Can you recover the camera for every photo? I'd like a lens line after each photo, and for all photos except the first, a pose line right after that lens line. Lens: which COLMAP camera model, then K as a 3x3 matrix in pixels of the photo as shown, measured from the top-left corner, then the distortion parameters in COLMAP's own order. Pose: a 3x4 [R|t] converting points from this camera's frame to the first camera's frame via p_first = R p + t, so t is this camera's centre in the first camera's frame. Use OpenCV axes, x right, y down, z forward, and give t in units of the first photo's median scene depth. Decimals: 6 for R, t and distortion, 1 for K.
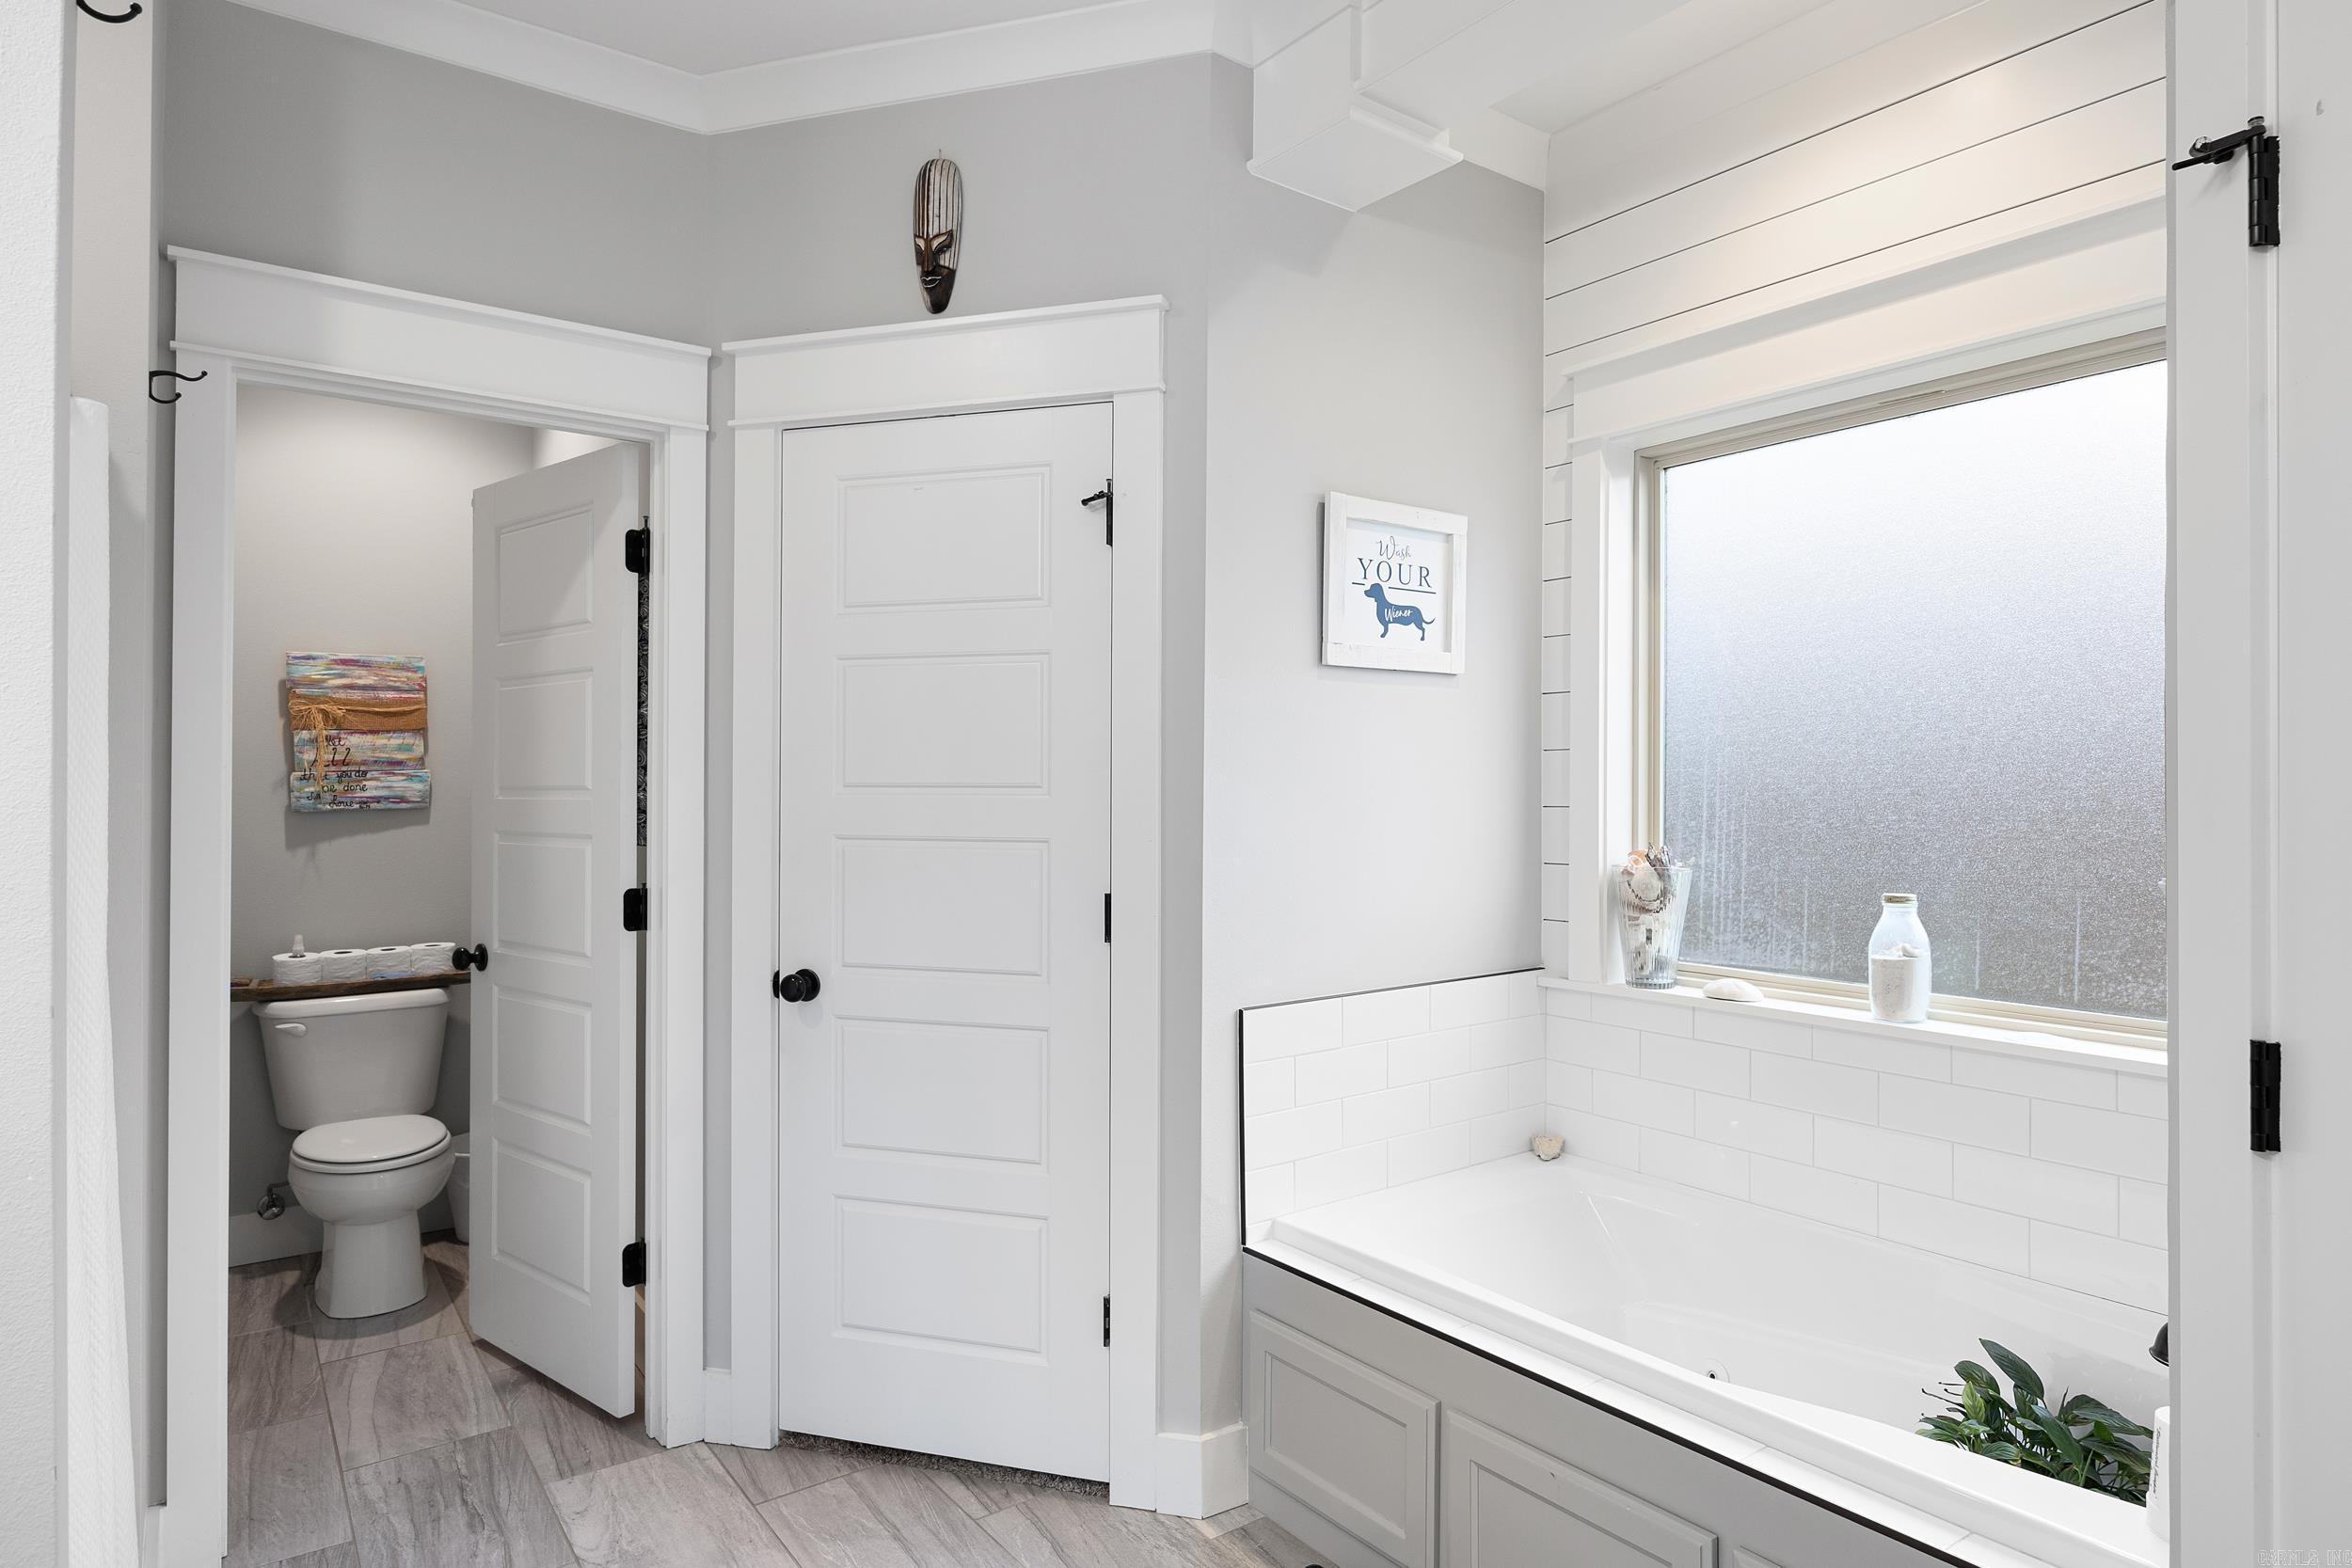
lens RADIAL K [[1334.5, 0, 1182.6], [0, 1334.5, 784.8], [0, 0, 1]] dist [-0.001060, -0.002551]
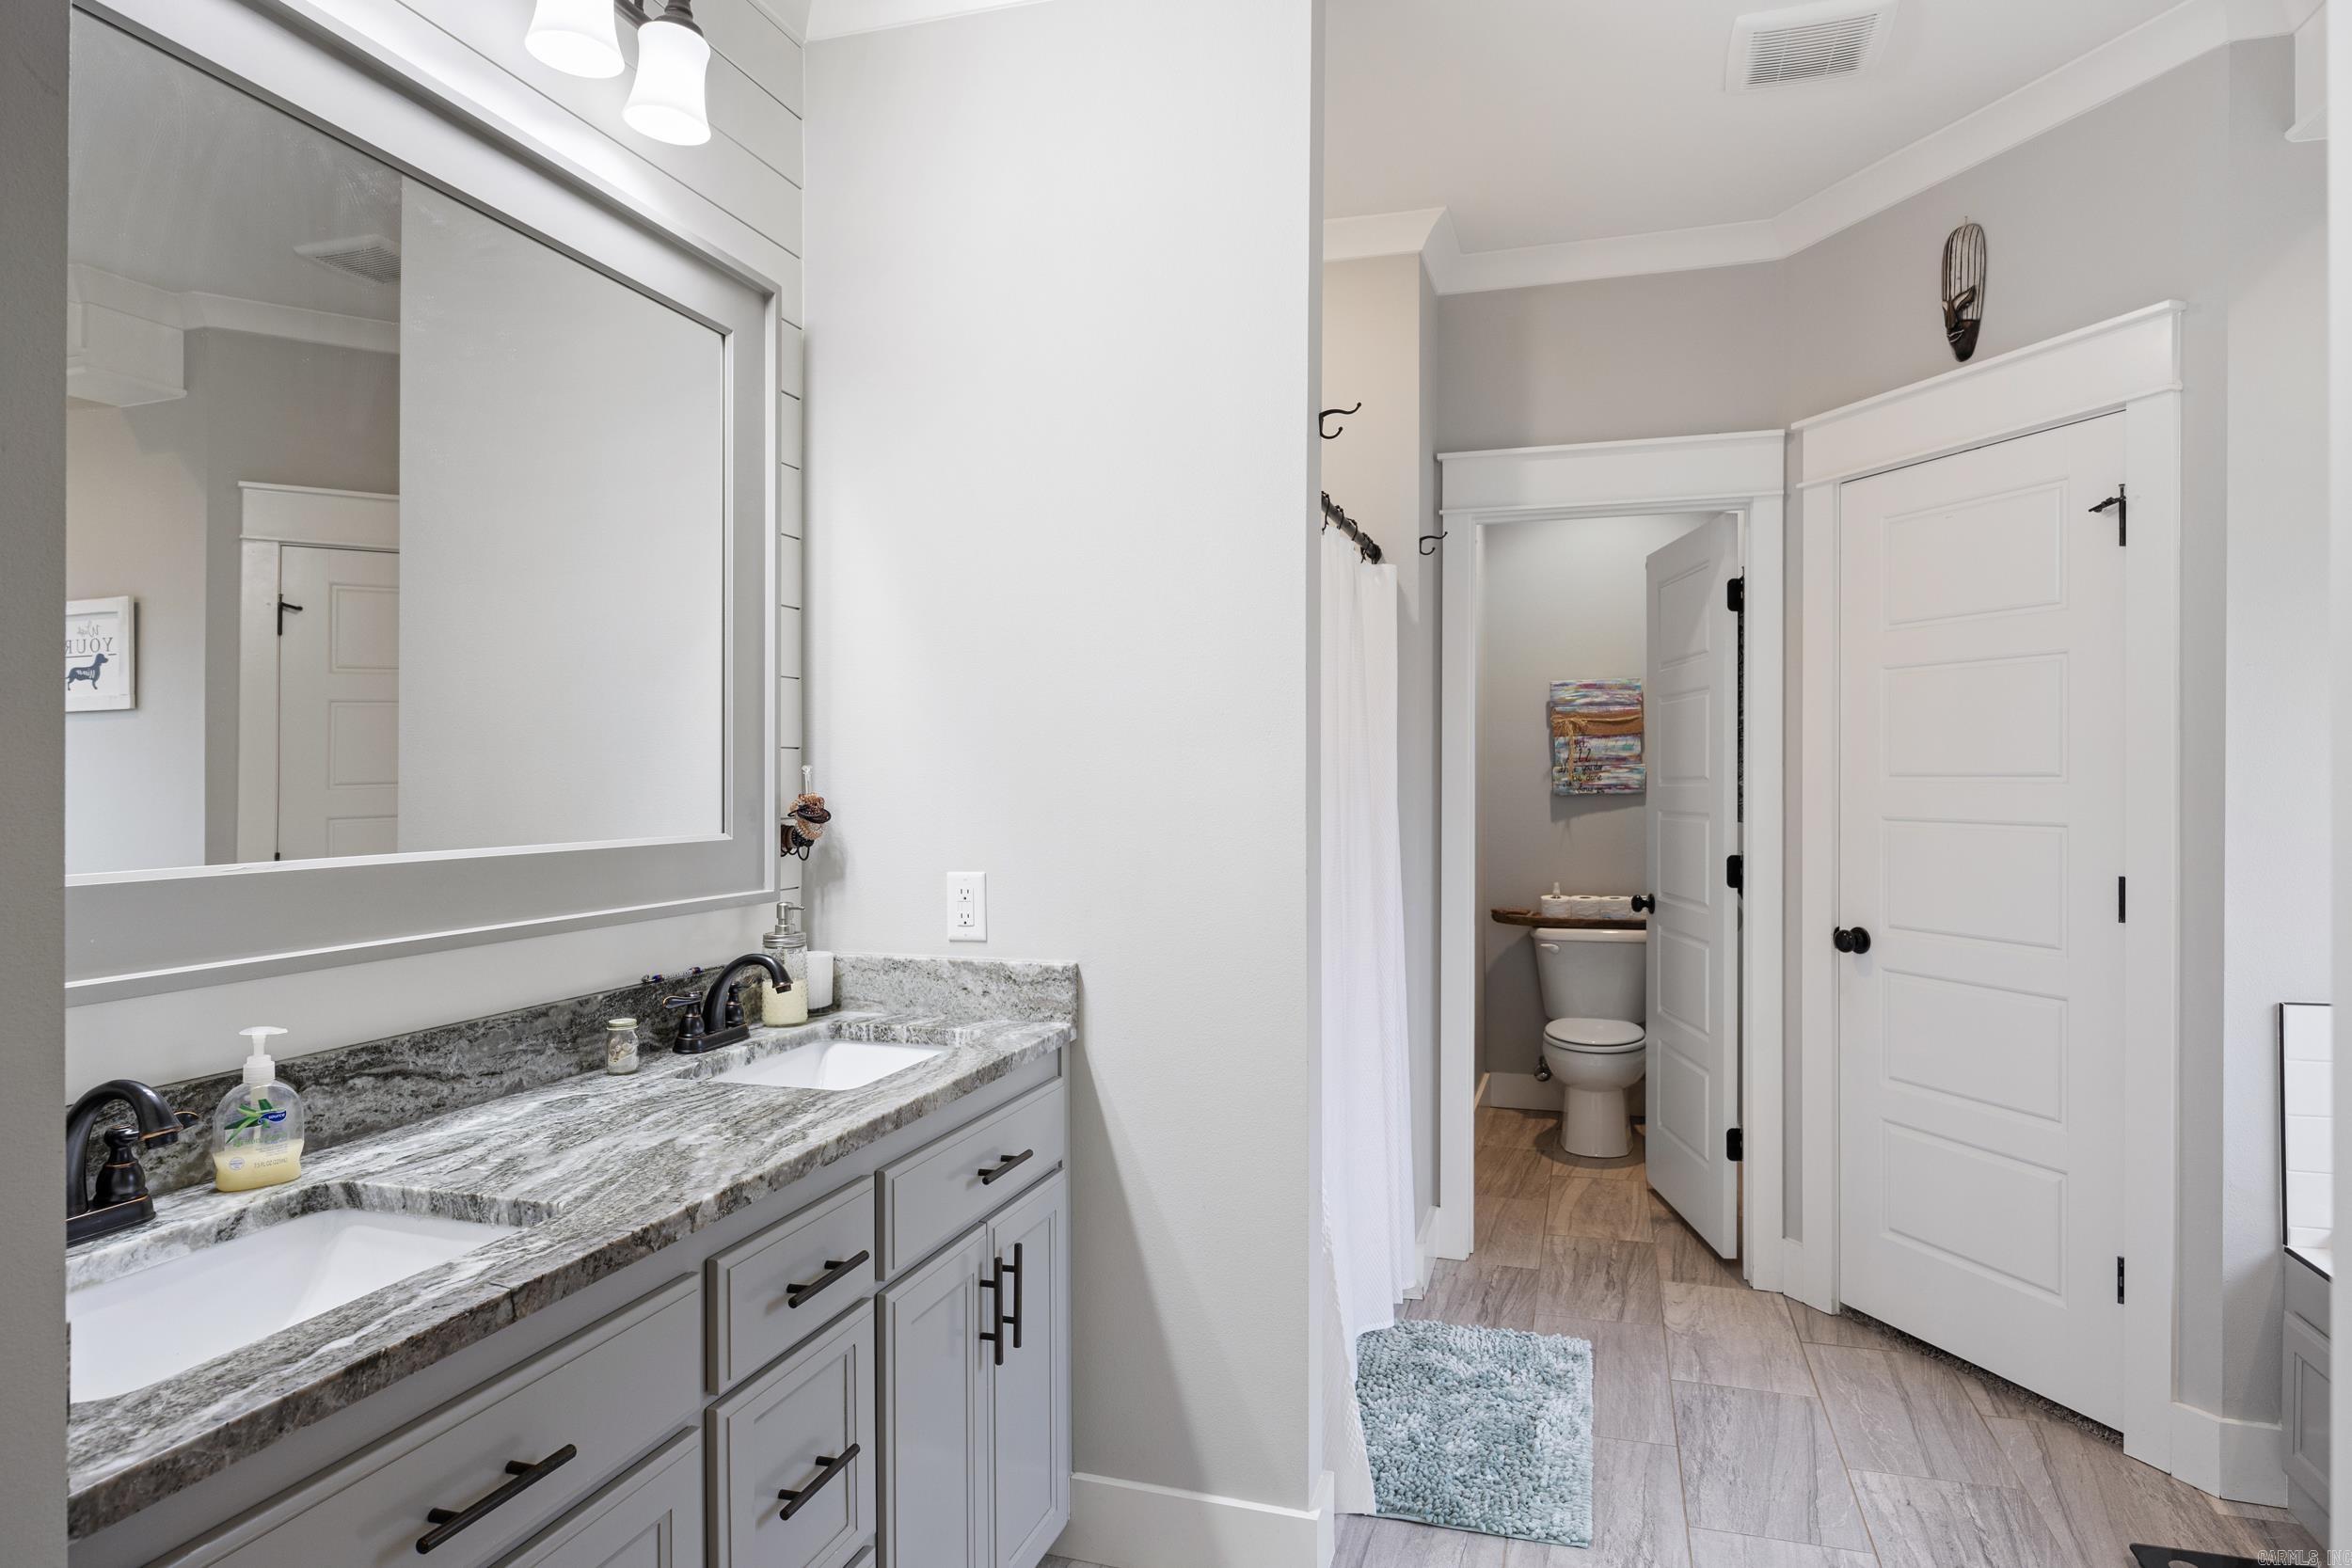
lens RADIAL K [[1334.5, 0, 1180.9], [0, 1334.5, 782.7], [0, 0, 1]] dist [-0.001060, -0.002551]
pose [[0.590516, 0.001166, -0.807025, 0.335875], [0.003402, 0.999986, 0.003934, 0.000520], [0.807019, -0.005069, 0.590504, -0.212400]]
